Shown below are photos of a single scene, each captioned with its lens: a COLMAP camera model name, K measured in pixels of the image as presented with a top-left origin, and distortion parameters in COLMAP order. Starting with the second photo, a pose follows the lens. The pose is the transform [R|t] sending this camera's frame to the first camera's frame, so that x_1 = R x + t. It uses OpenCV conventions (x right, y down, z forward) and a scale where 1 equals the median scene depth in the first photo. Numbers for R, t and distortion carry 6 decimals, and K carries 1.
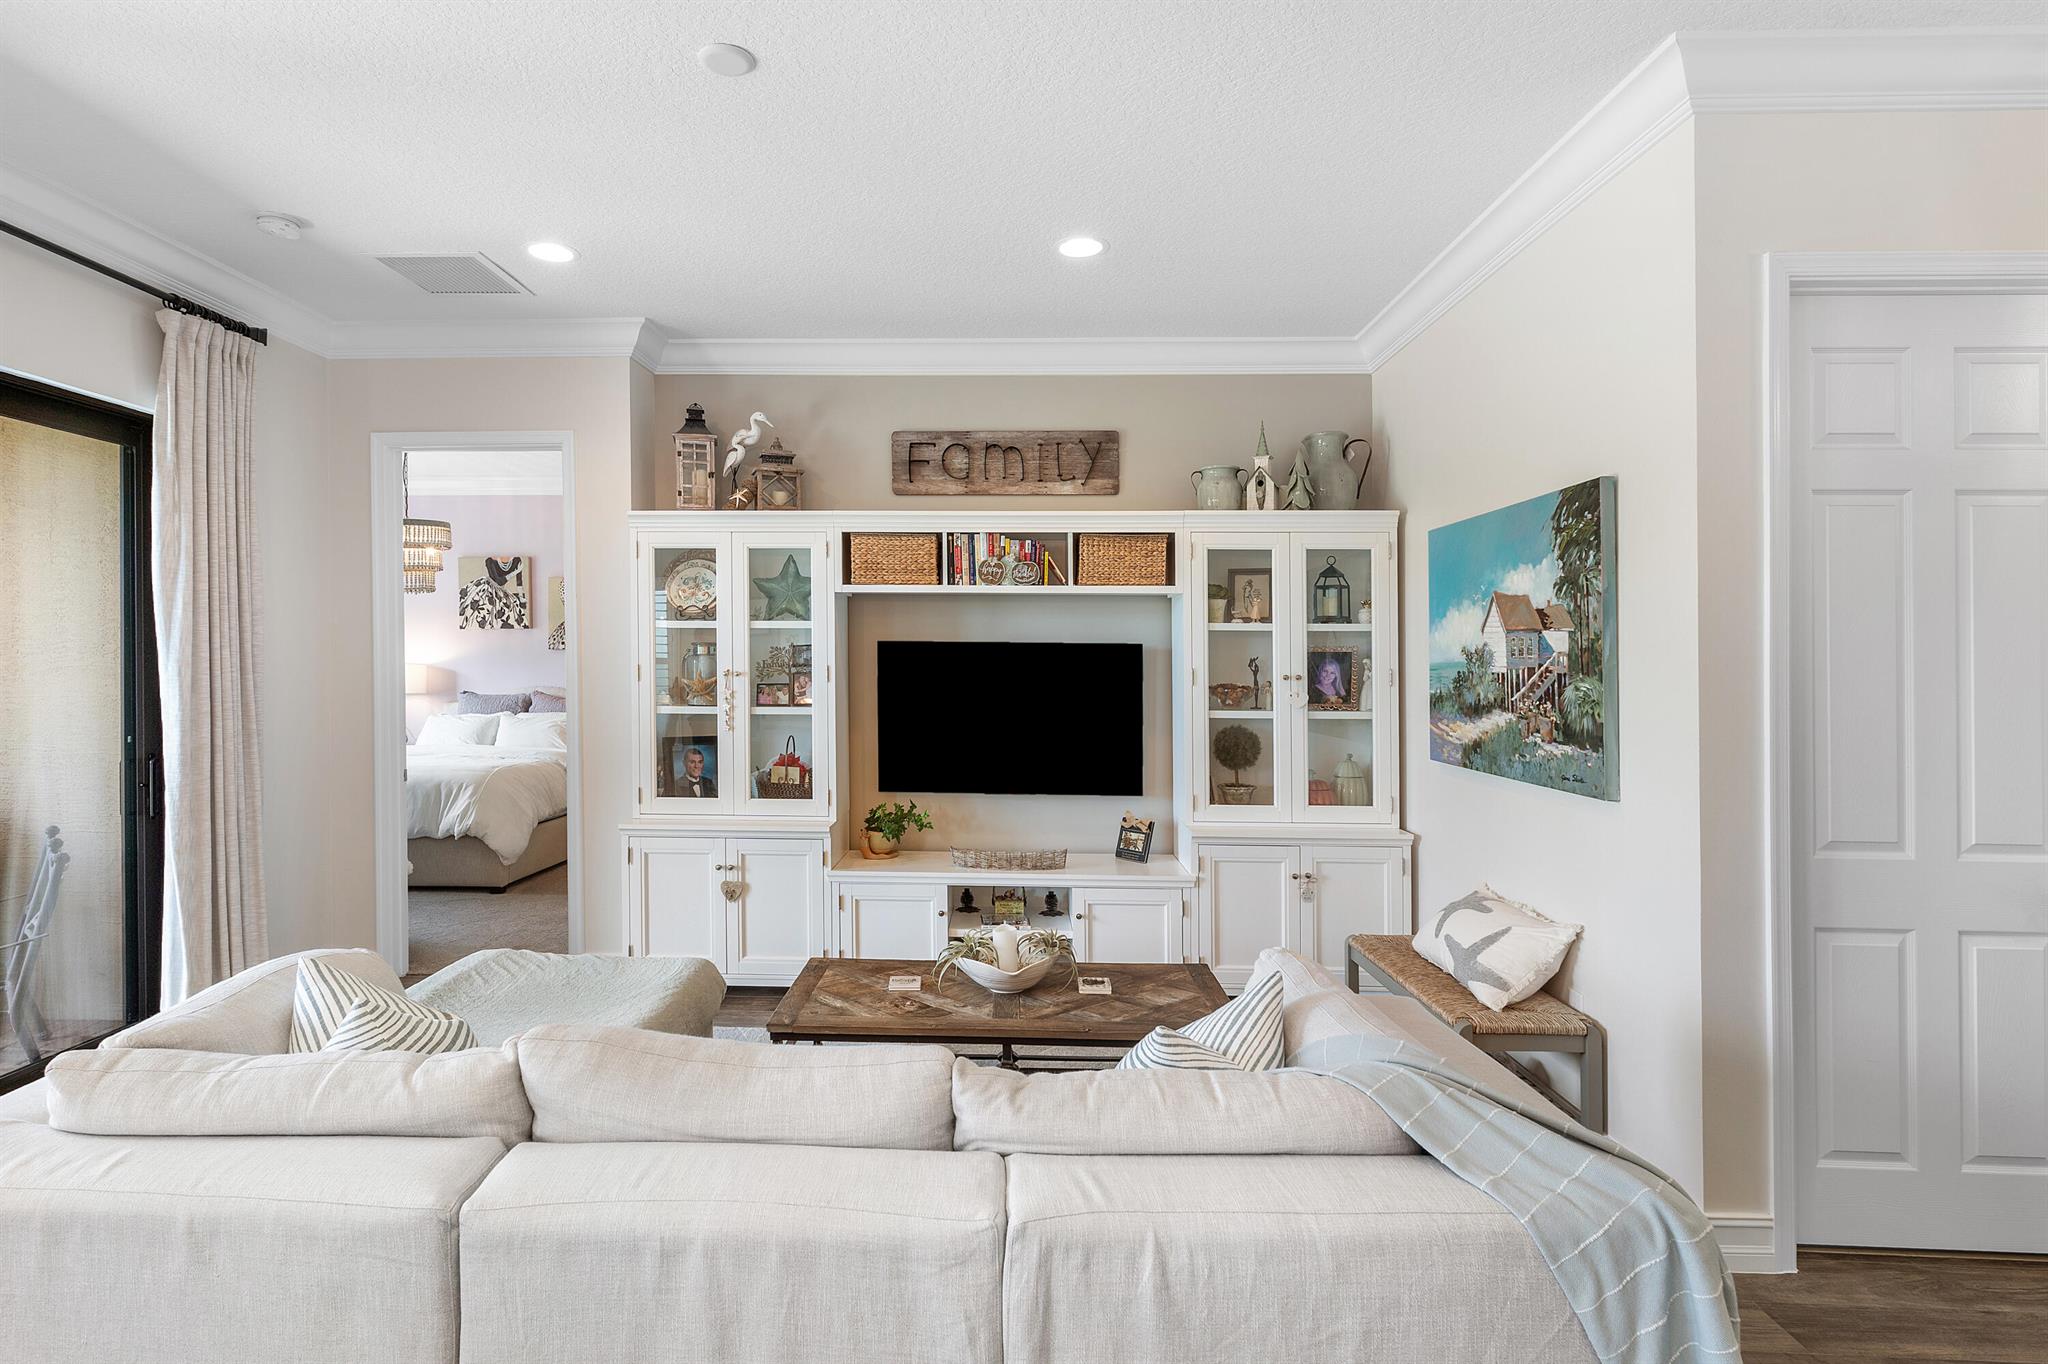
lens RADIAL K [[1046.2, 0, 958.5], [0, 1046.2, 656.0], [0, 0, 1]] dist [-0.001989, -0.000485]
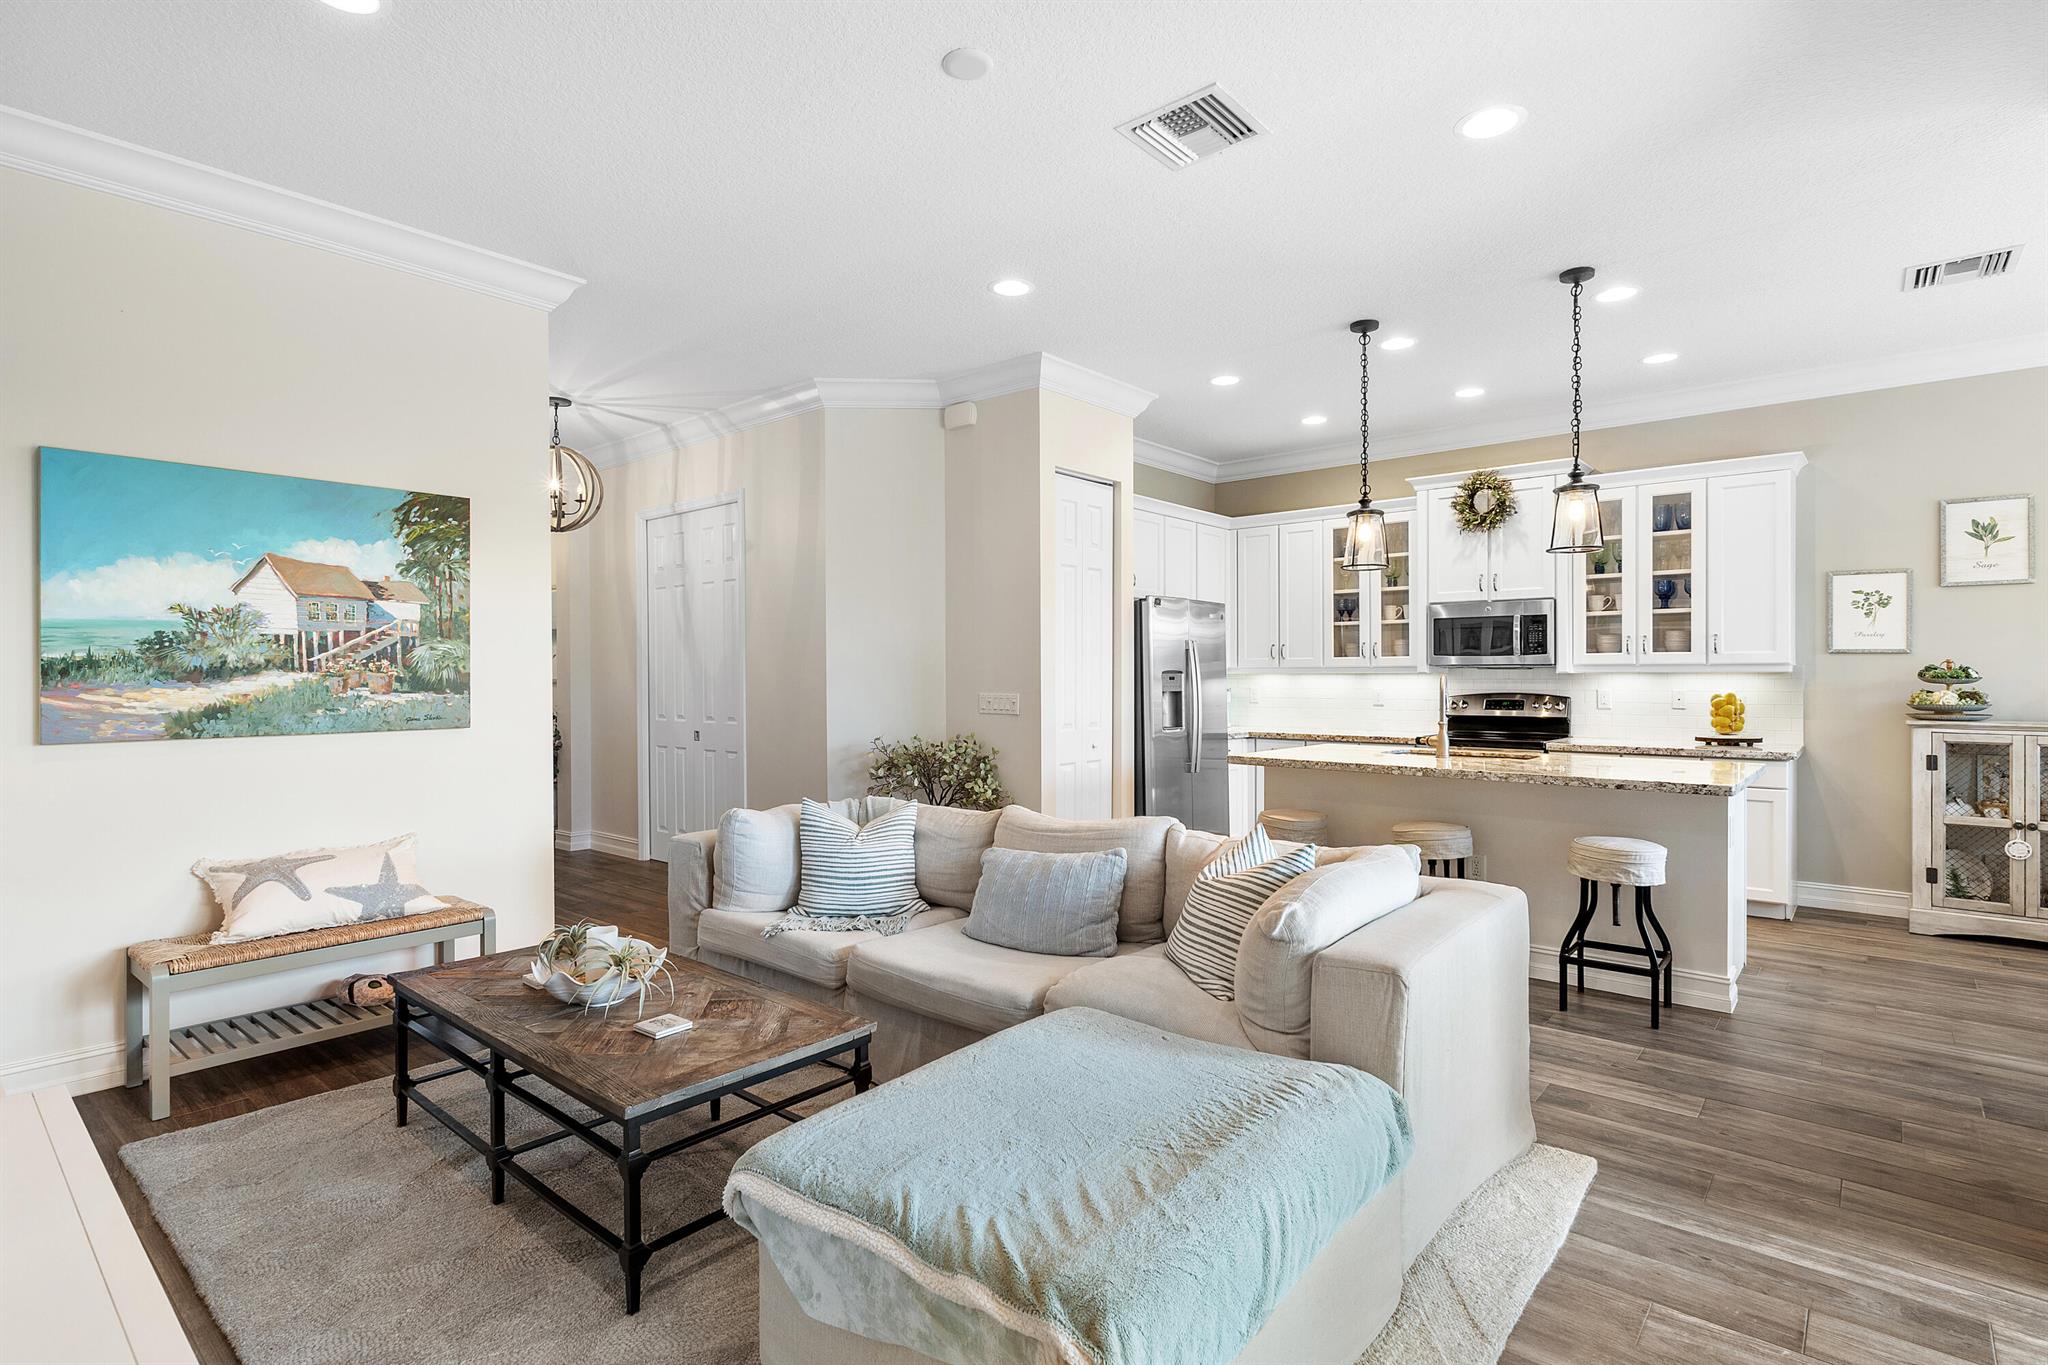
lens RADIAL K [[1013.1, 0, 1027.0], [0, 1013.1, 665.0], [0, 0, 1]] dist [0.005666, -0.000030]
pose [[-0.794269, 0.000606, 0.607566, -0.520721], [-0.004391, 0.999968, -0.006738, 0.038163], [-0.607551, -0.008020, -0.794240, 1.042784]]
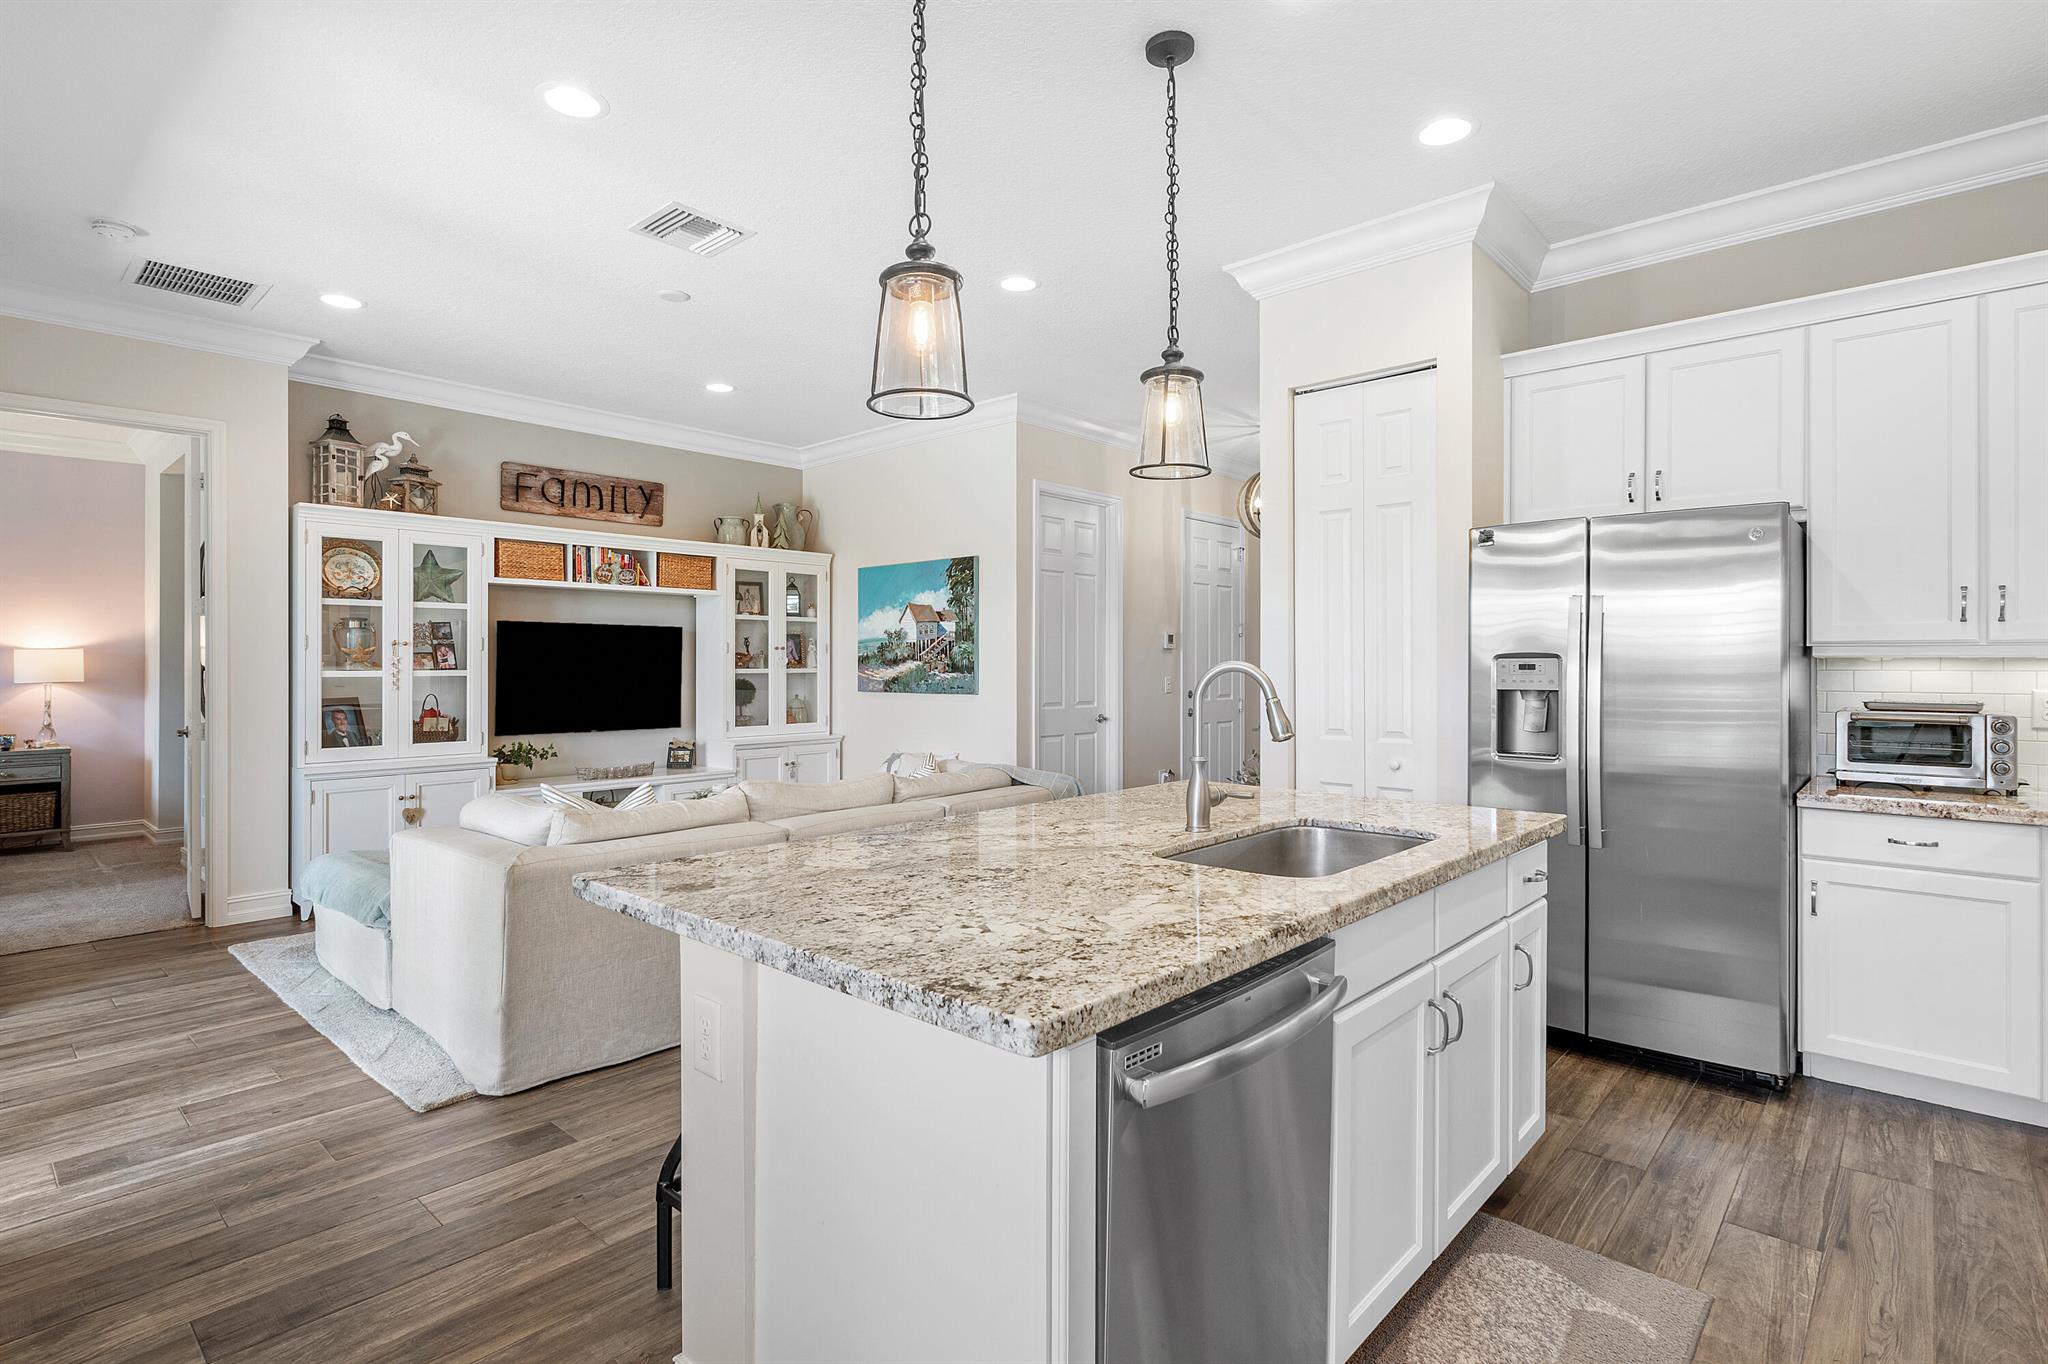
lens RADIAL K [[1013.1, 0, 1027.0], [0, 1013.1, 664.5], [0, 0, 1]] dist [0.005666, -0.000030]
pose [[0.636622, -0.007588, 0.771139, -0.675466], [0.002973, 0.999968, 0.007386, 0.035181], [-0.771170, -0.002410, 0.636624, -0.341983]]
